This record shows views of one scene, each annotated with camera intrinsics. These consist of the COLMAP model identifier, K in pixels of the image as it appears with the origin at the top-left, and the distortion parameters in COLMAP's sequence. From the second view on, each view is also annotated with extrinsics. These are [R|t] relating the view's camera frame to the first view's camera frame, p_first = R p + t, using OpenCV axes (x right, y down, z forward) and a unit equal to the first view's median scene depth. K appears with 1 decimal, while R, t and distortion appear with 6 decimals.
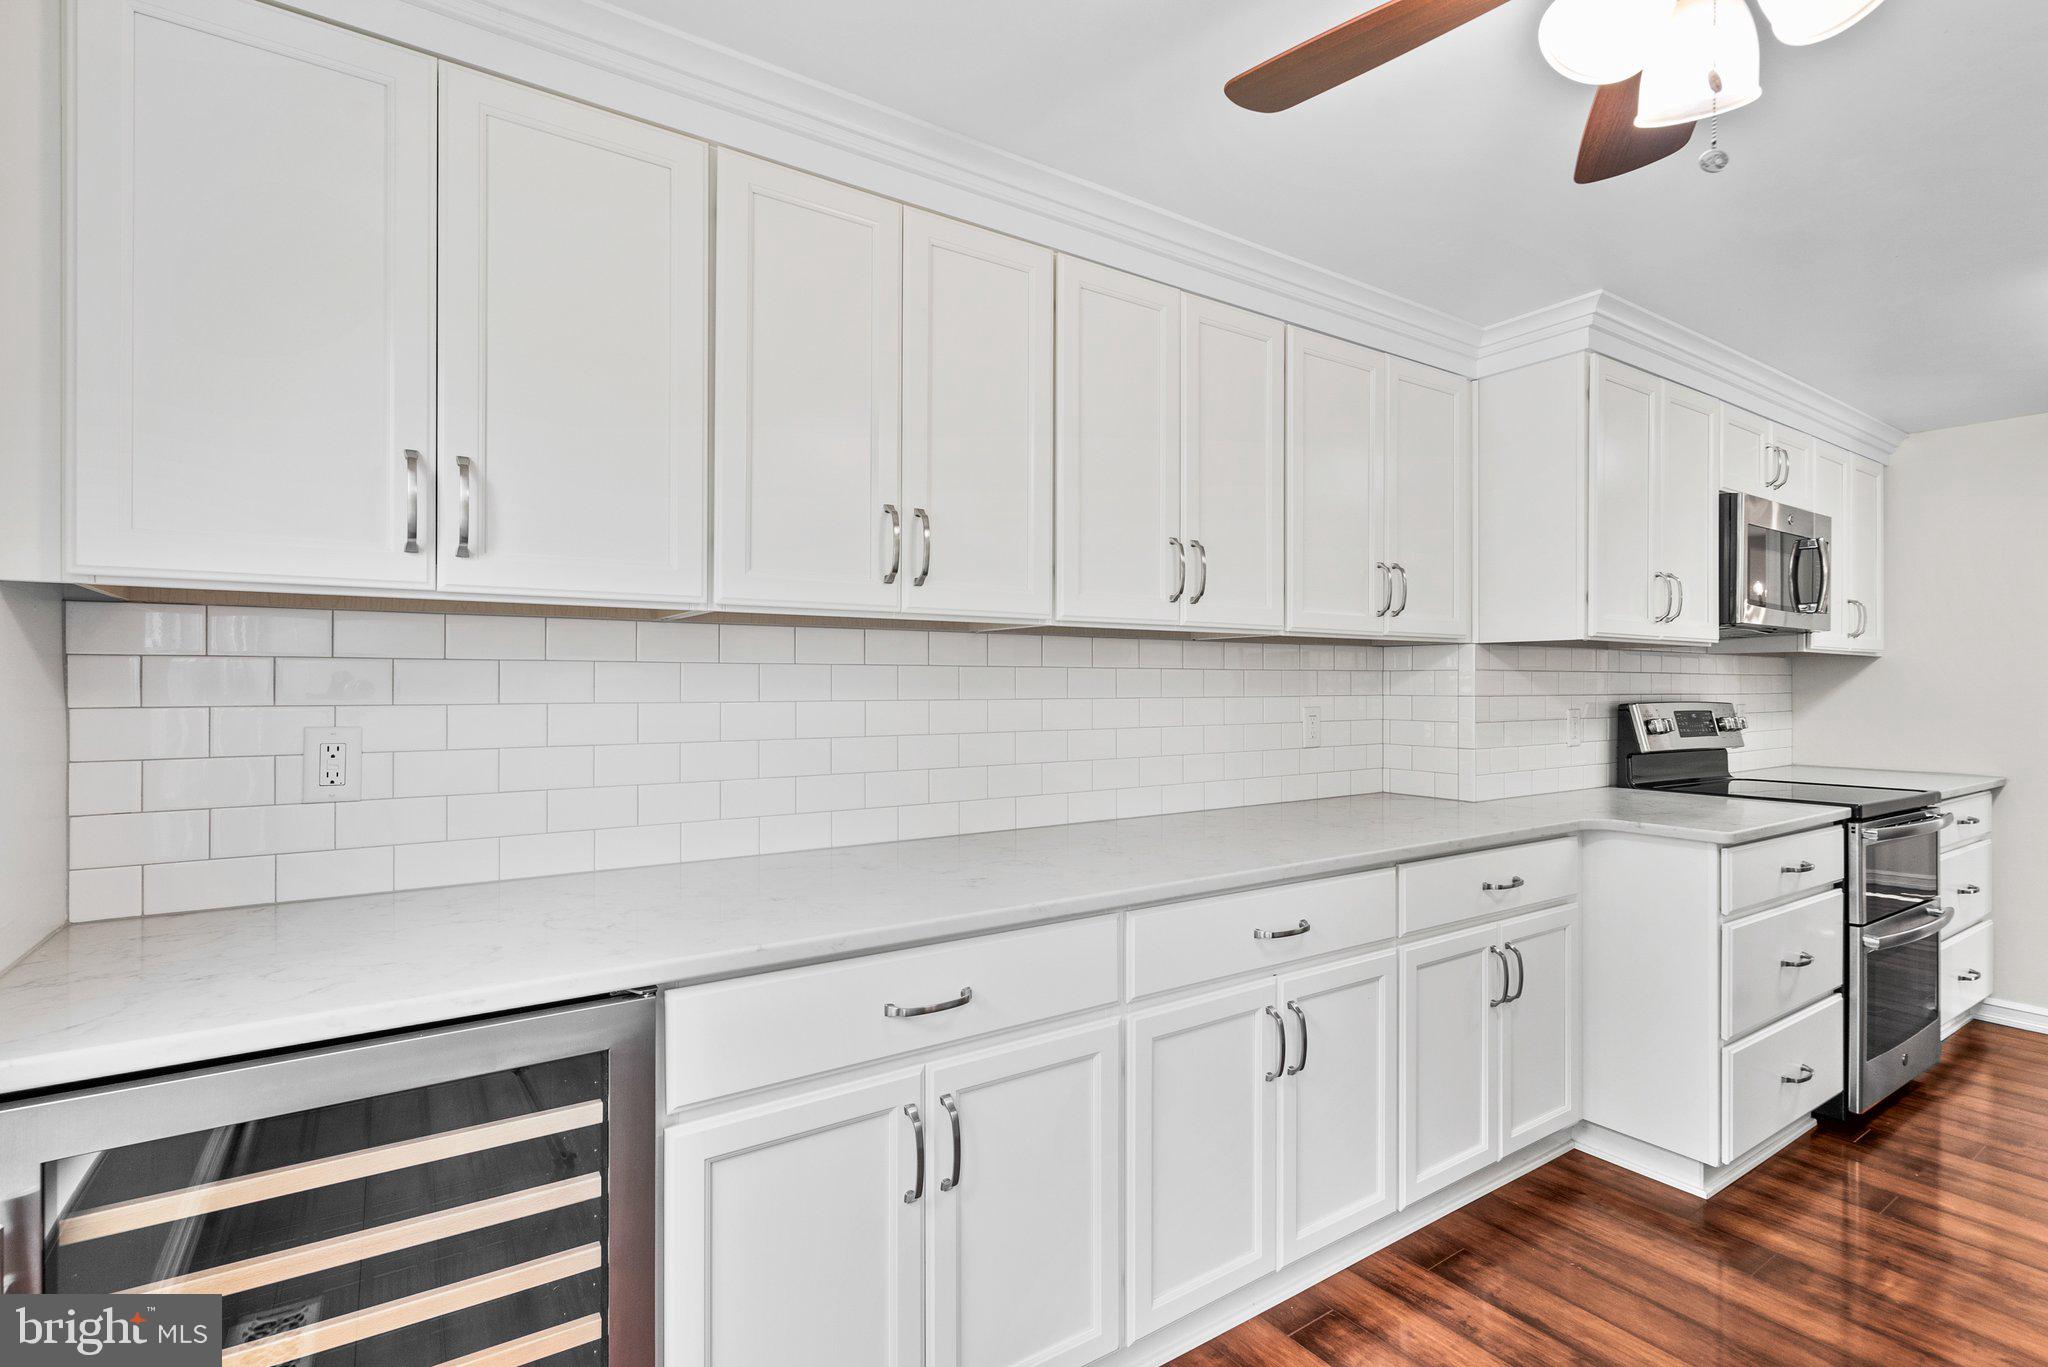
lens RADIAL K [[968.9, 0, 1041.9], [0, 968.9, 681.9], [0, 0, 1]] dist [-0.003755, 0.000961]
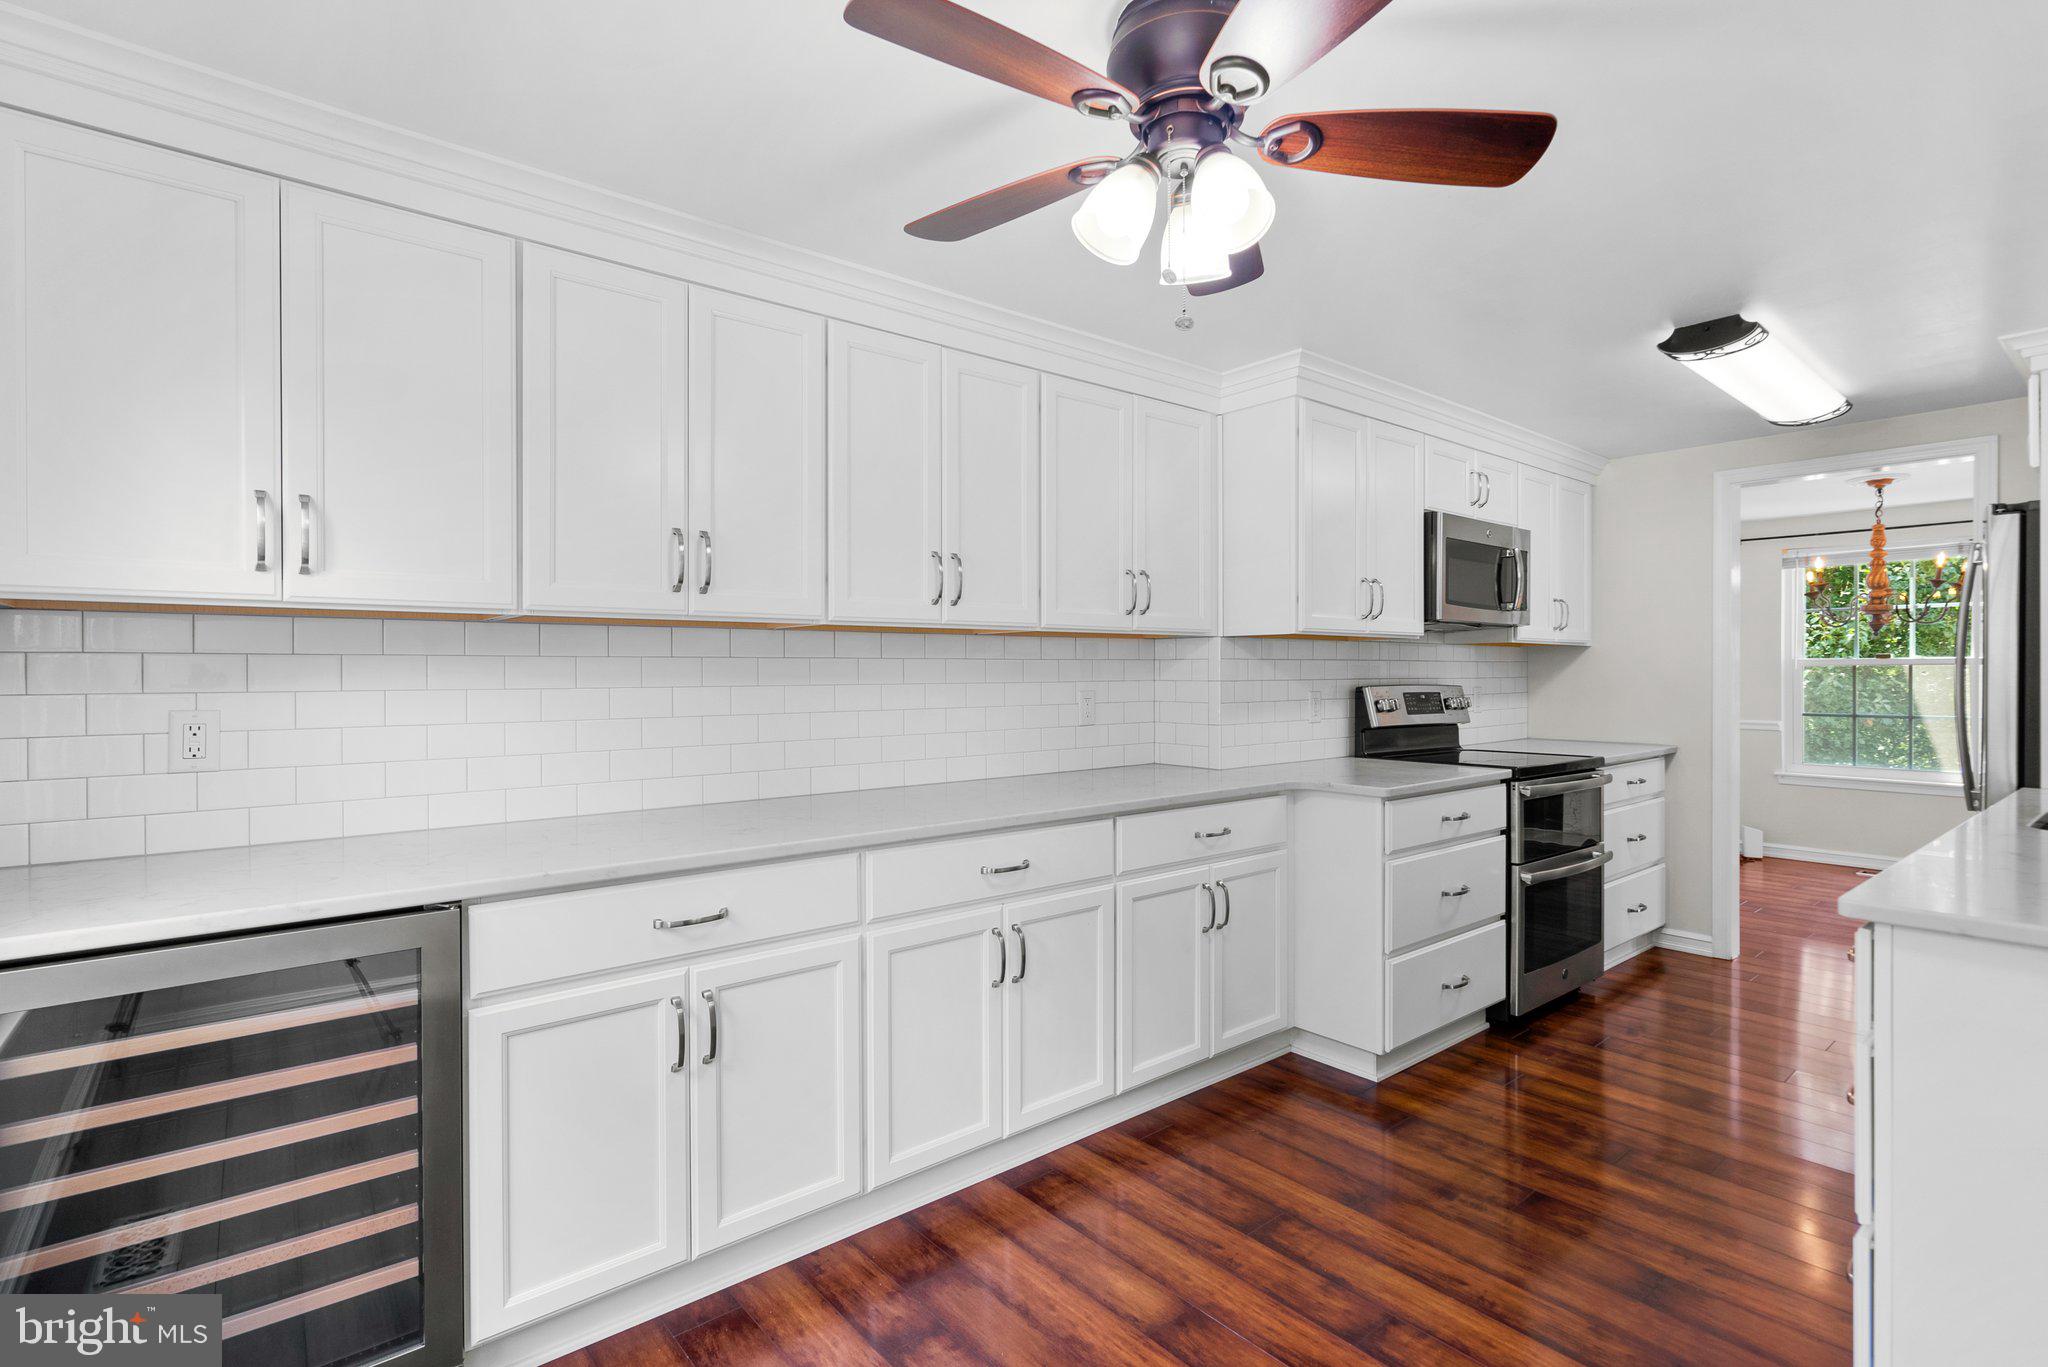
lens RADIAL K [[968.9, 0, 1039.4], [0, 968.9, 675.8], [0, 0, 1]] dist [-0.003755, 0.000961]
pose [[0.995497, -0.003865, 0.094716, 0.152318], [0.003093, 0.999961, 0.008291, -0.002649], [-0.094744, -0.007961, 0.995470, -0.224769]]
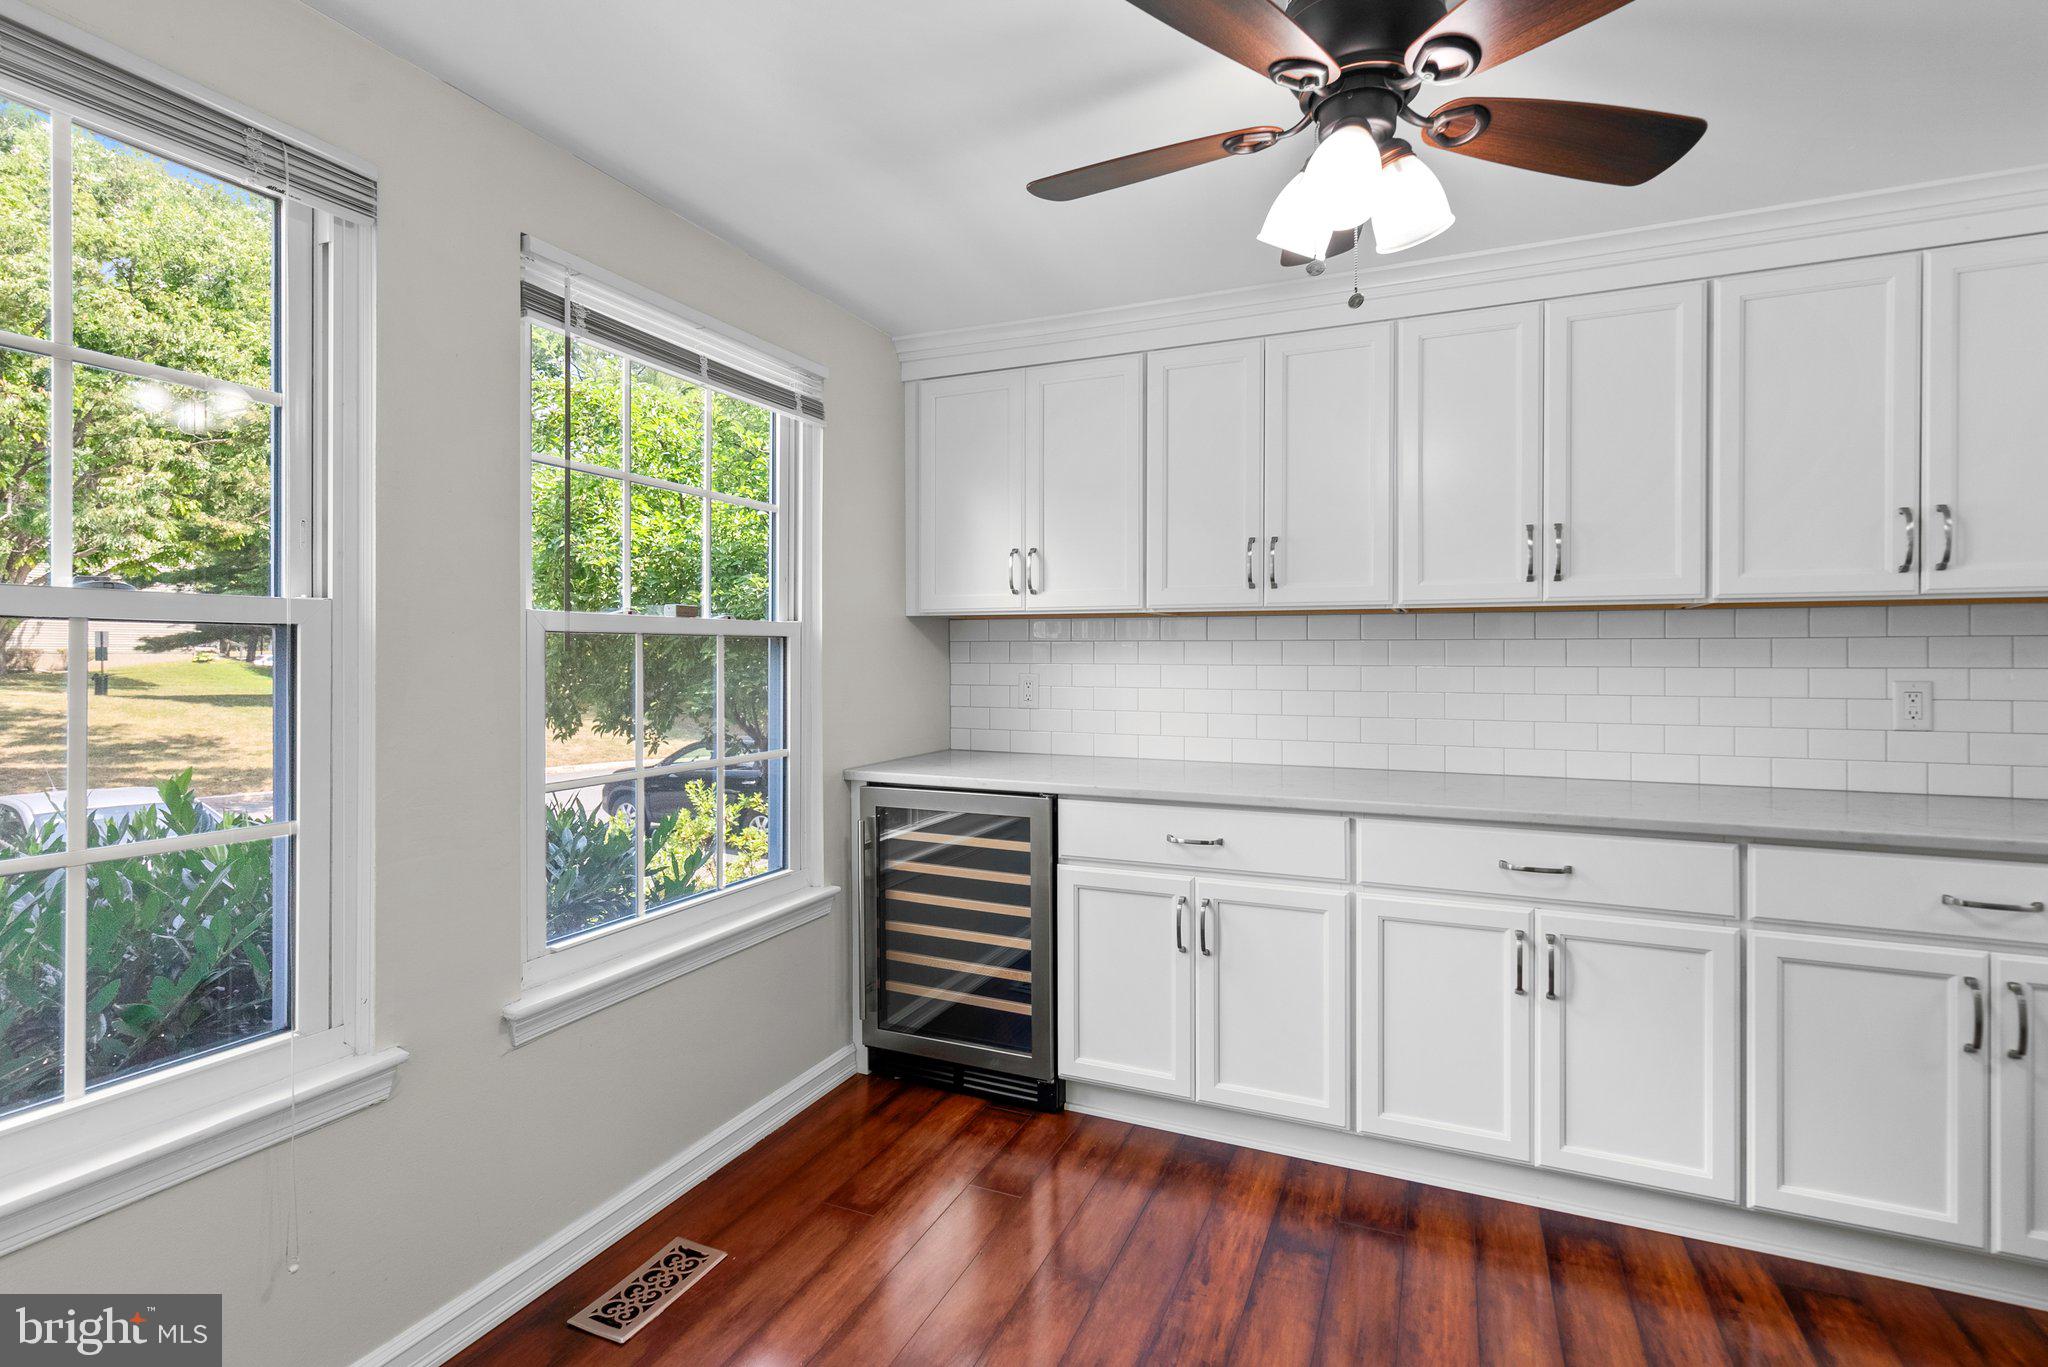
lens RADIAL K [[968.9, 0, 1025.8], [0, 968.9, 657.4], [0, 0, 1]] dist [-0.003755, 0.000961]
pose [[0.533160, 0.000048, -0.846014, 0.786704], [-0.000545, 1.000000, -0.000287, 0.007380], [0.846014, 0.000614, 0.533160, -0.106198]]
